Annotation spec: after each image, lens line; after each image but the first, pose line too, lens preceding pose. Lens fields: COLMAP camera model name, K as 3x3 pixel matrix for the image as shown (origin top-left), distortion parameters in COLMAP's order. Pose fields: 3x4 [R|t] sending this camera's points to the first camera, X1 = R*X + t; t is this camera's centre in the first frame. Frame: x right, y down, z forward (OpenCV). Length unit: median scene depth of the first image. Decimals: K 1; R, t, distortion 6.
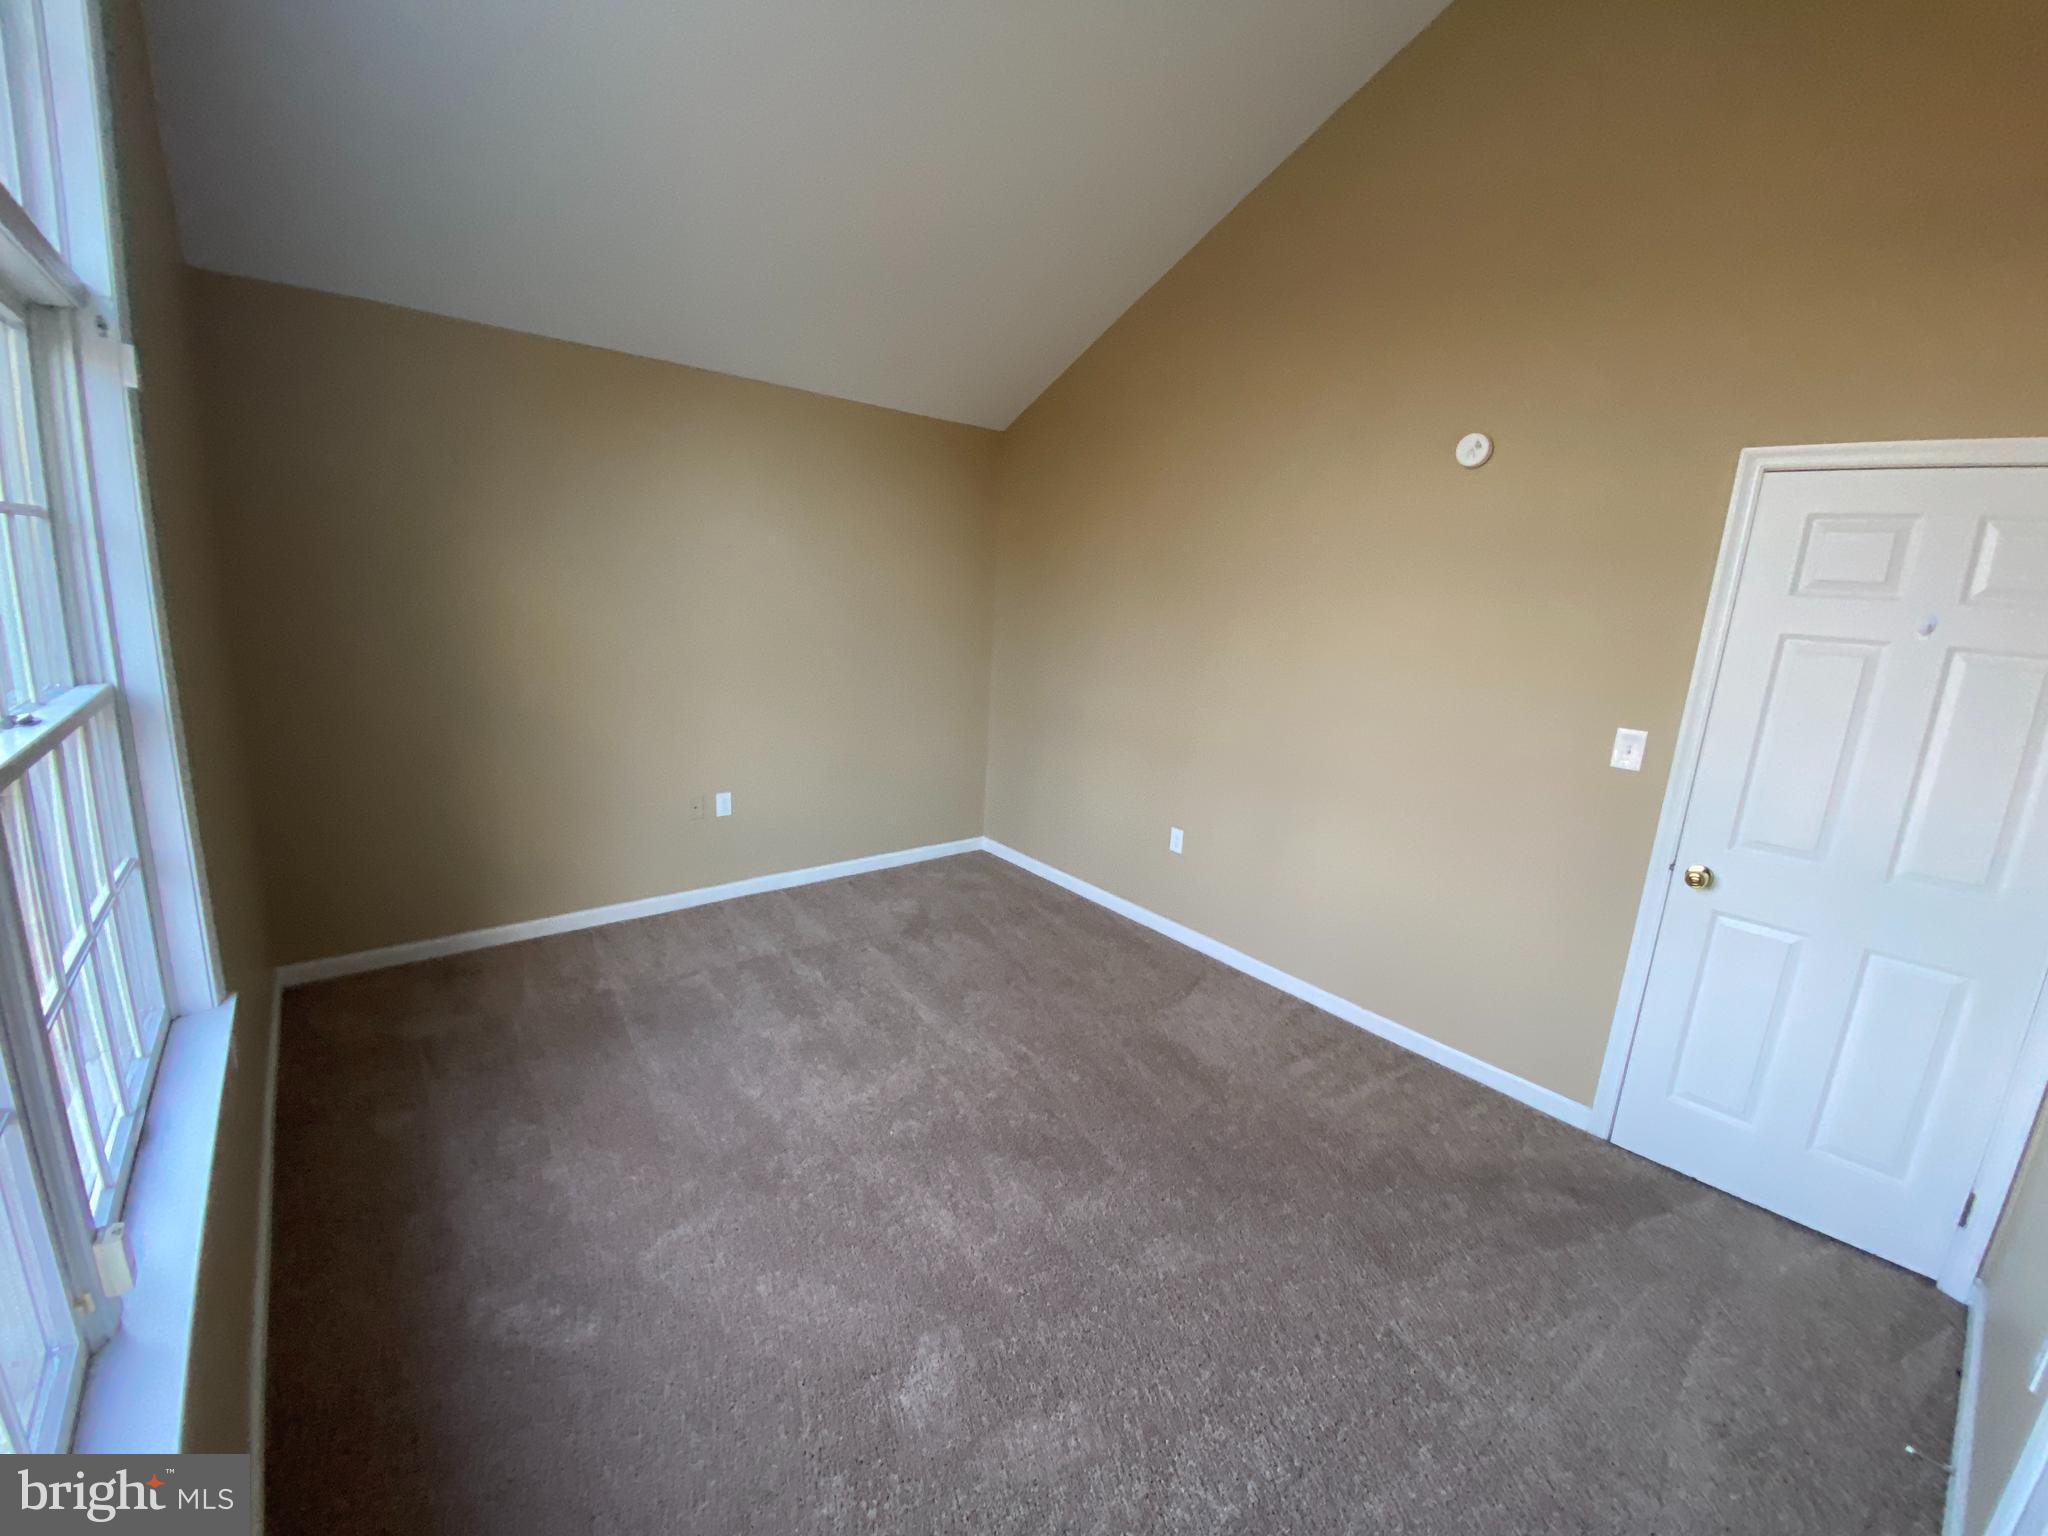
lens RADIAL K [[823.1, 0, 1016.8], [0, 823.1, 763.3], [0, 0, 1]] dist [0.037031, -0.031854]
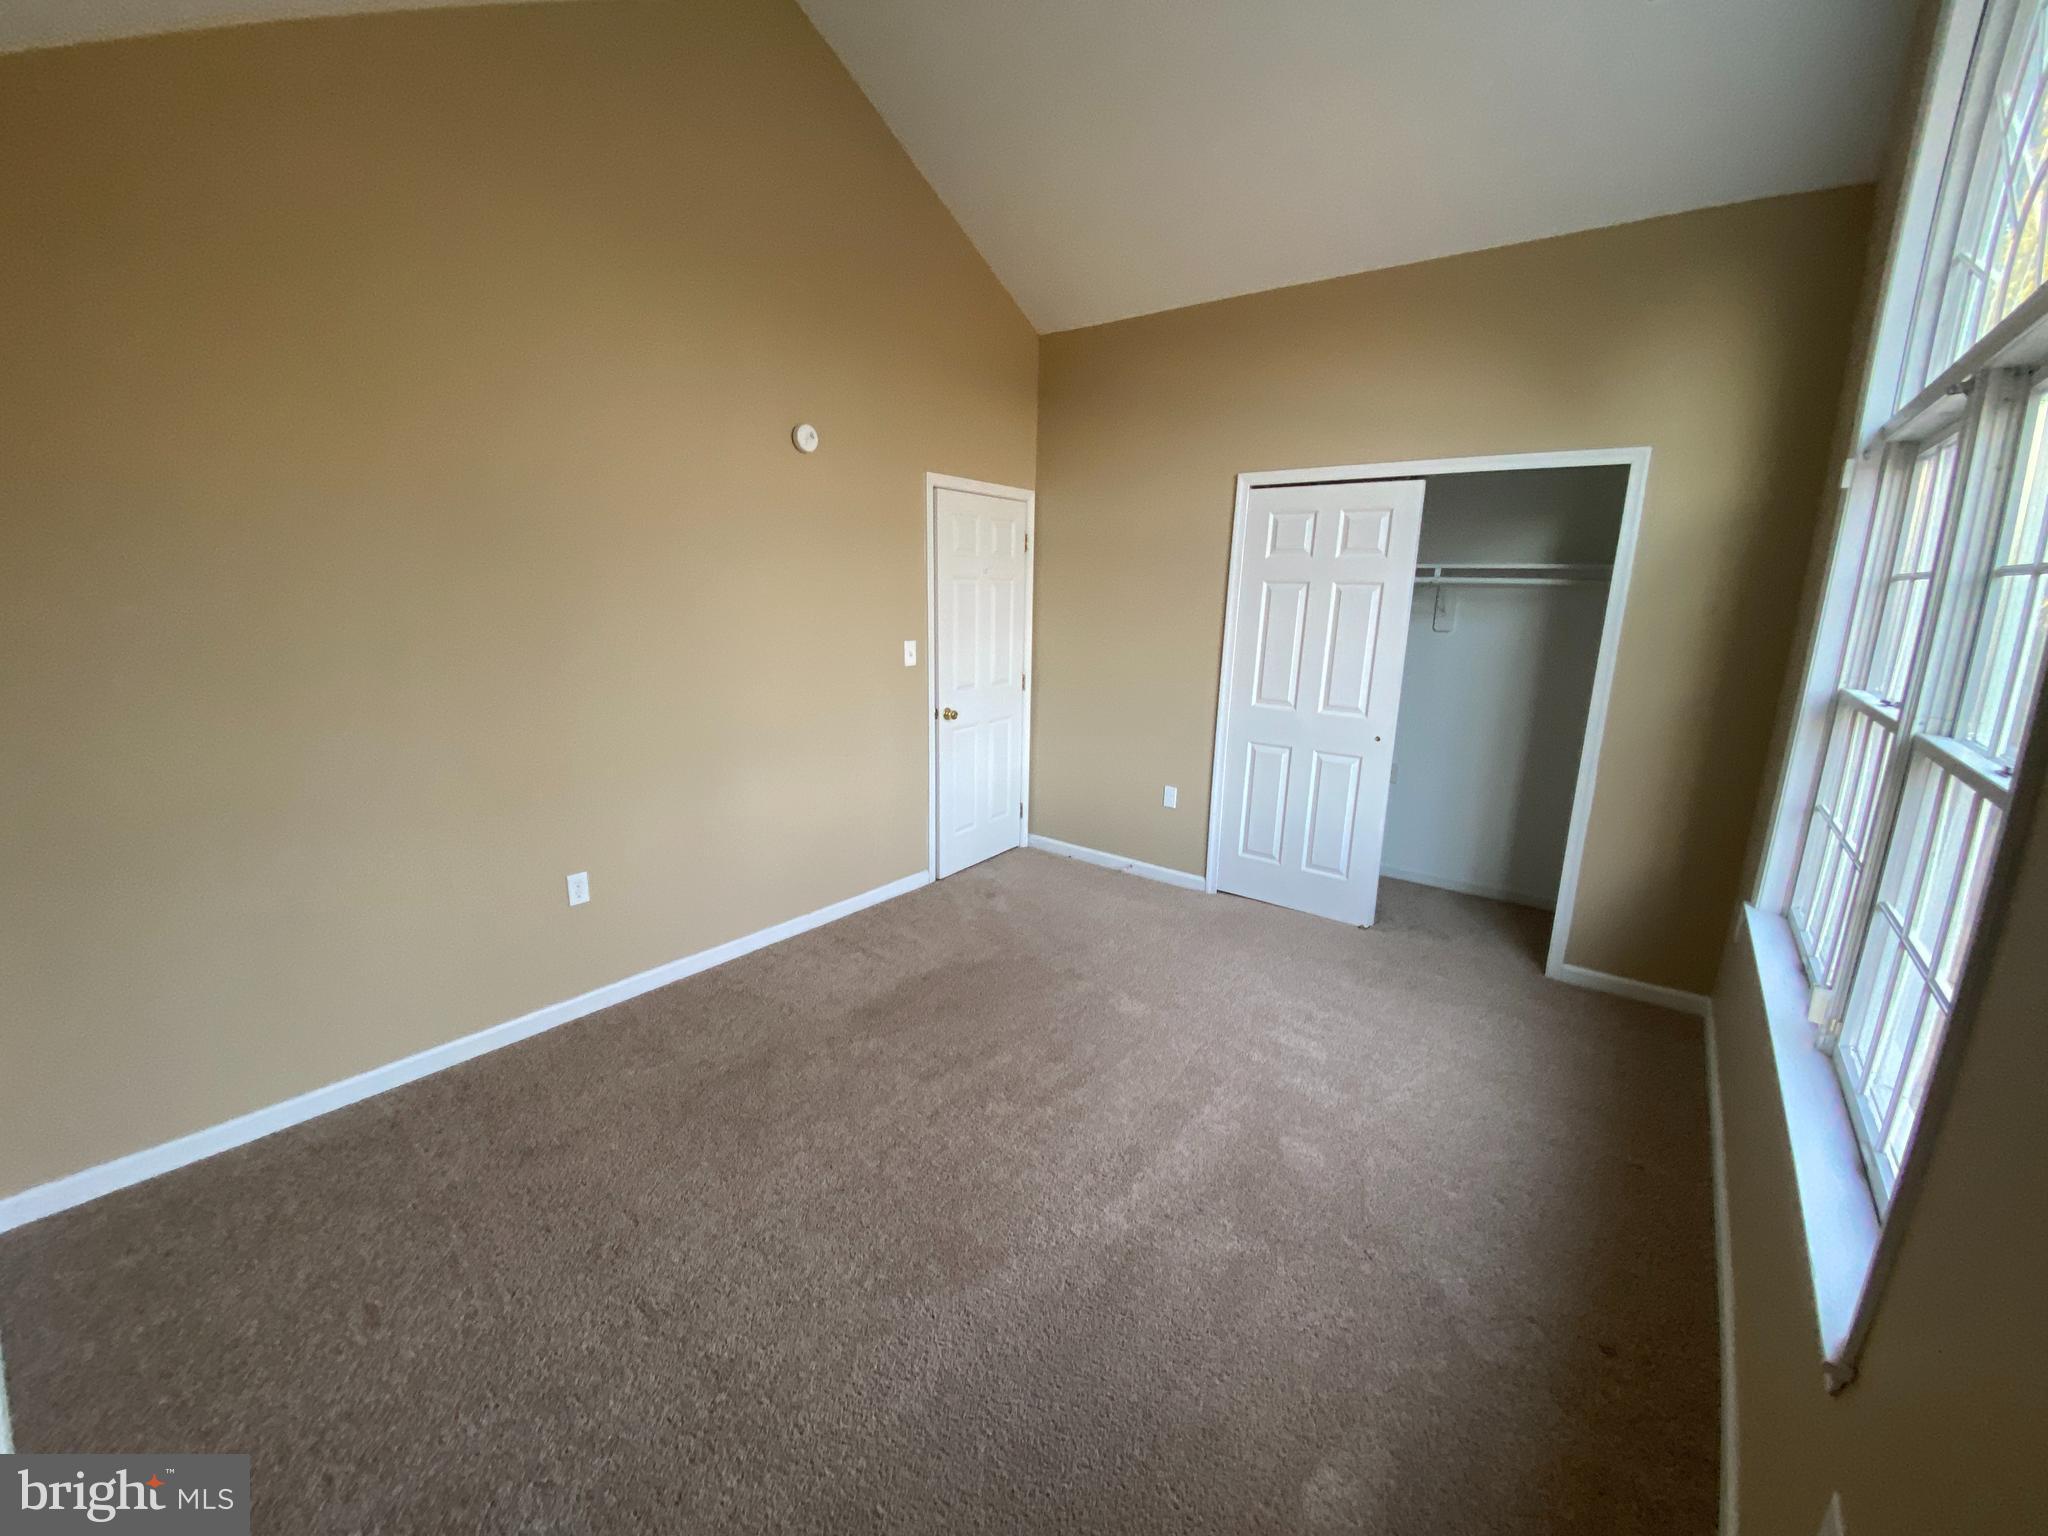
lens RADIAL K [[803.4, 0, 1012.6], [0, 803.4, 776.3], [0, 0, 1]] dist [0.017332, -0.028947]
pose [[-0.198124, -0.283784, 0.938197, -0.852960], [0.175146, 0.931516, 0.318750, -0.259561], [-0.964402, 0.227473, -0.134852, 1.074975]]
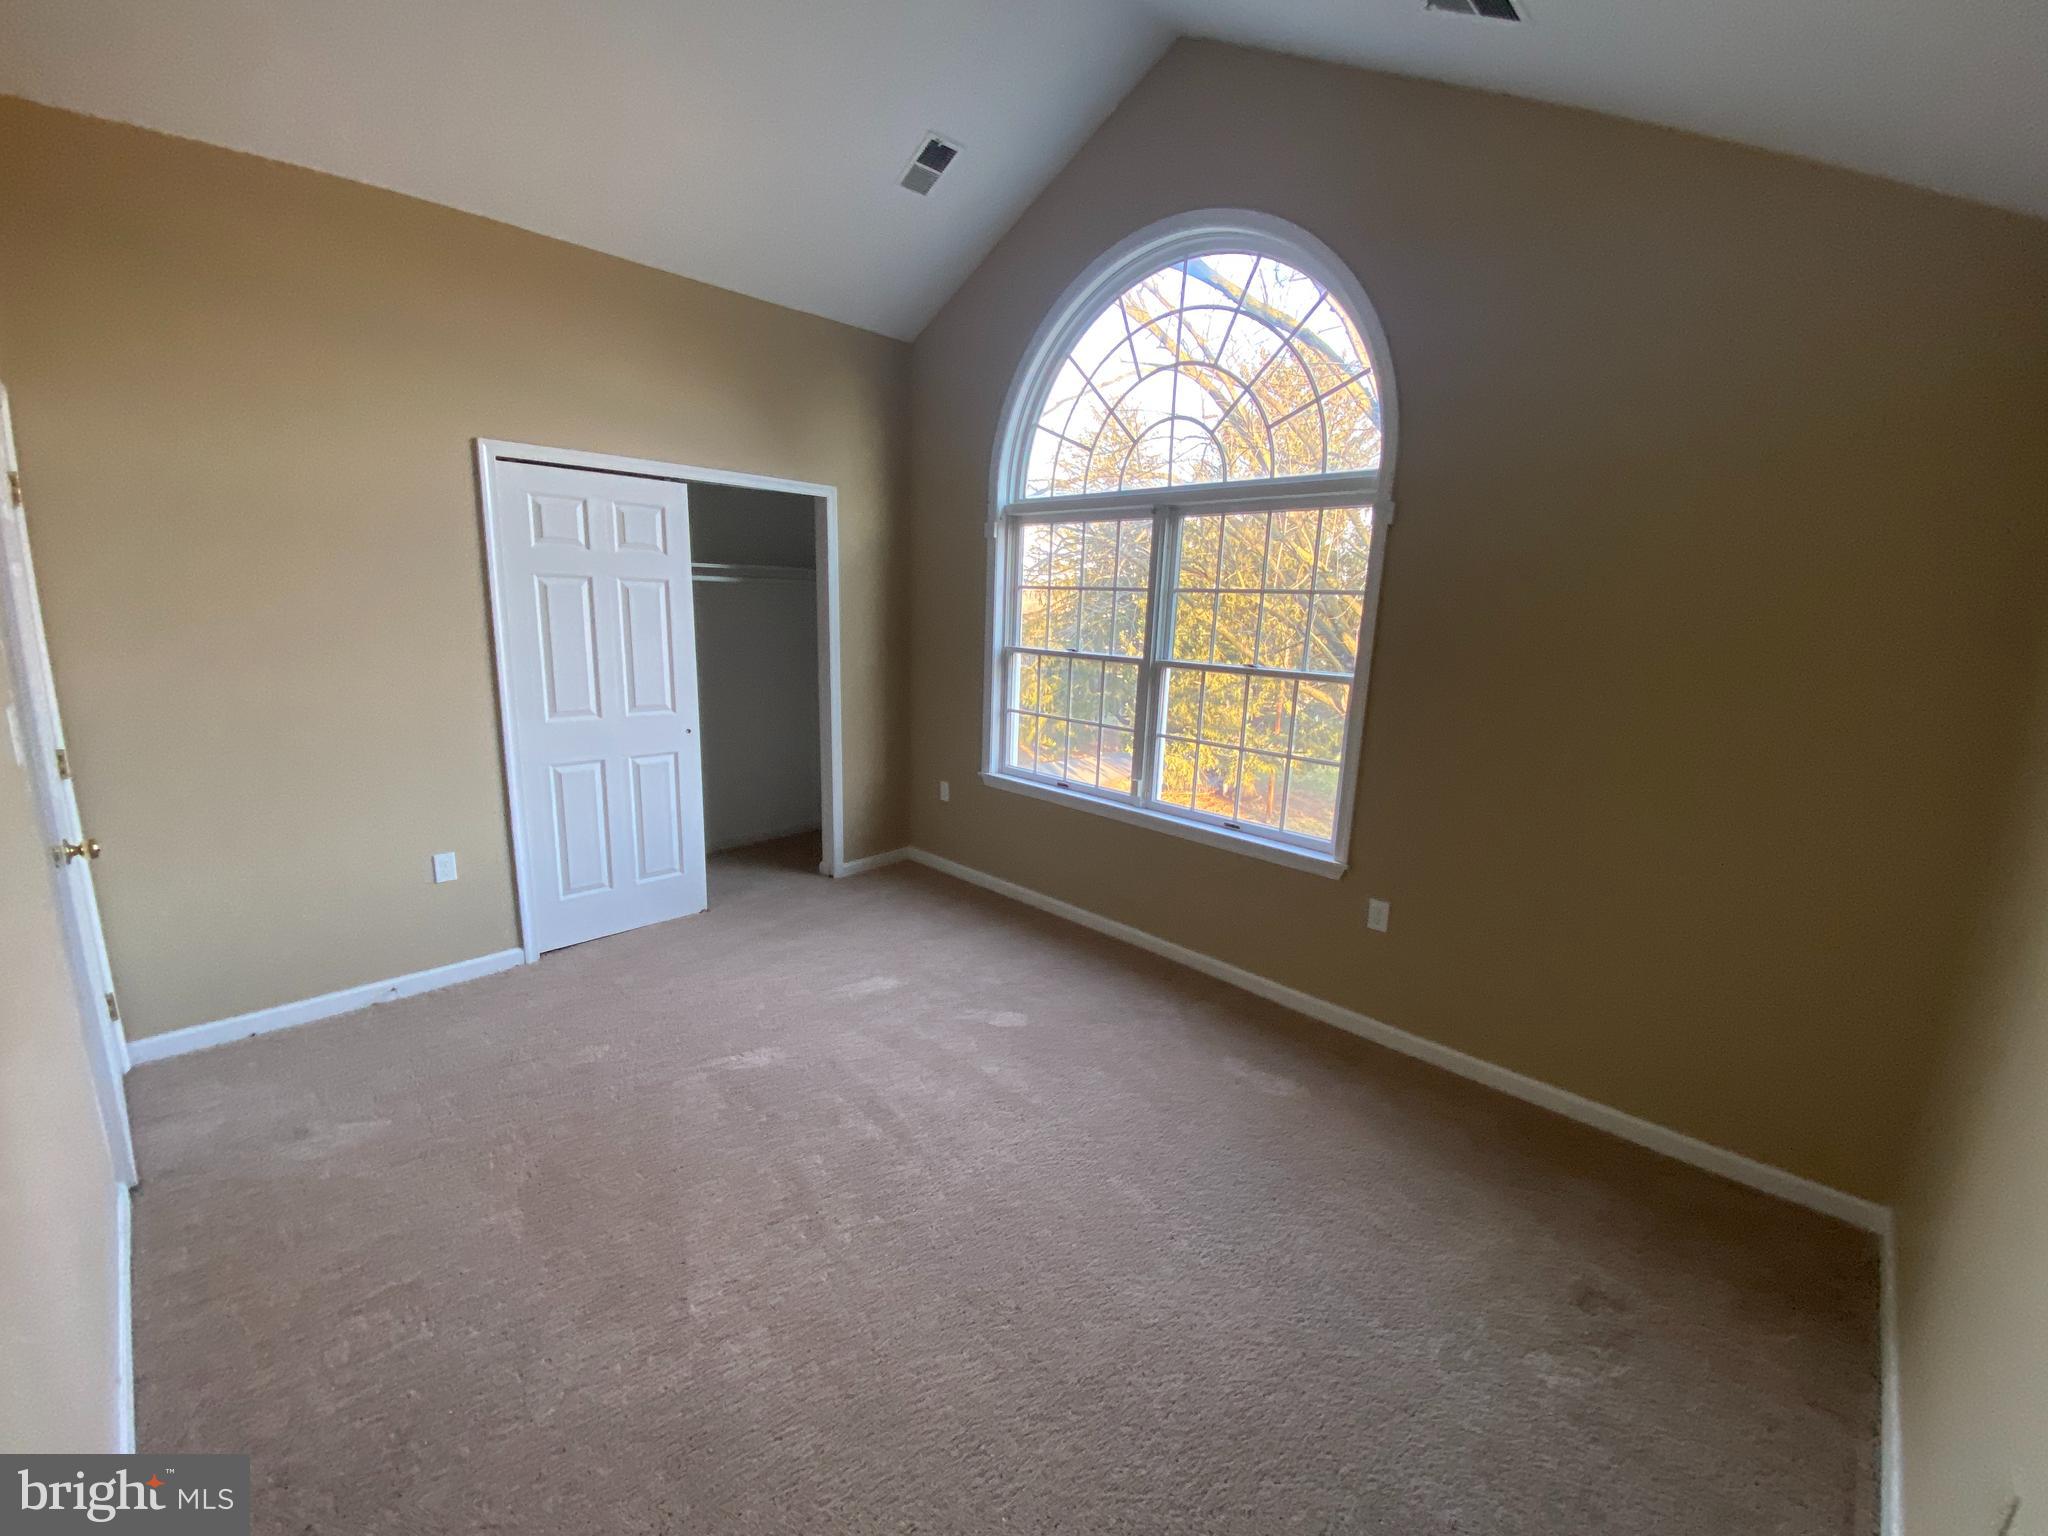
lens RADIAL K [[823.1, 0, 1016.8], [0, 823.1, 763.3], [0, 0, 1]] dist [0.037031, -0.031854]
pose [[-0.991953, -0.066907, -0.107484, -0.044597], [-0.104091, 0.914259, 0.391529, -0.357078], [0.072073, 0.399566, -0.913867, 1.709817]]
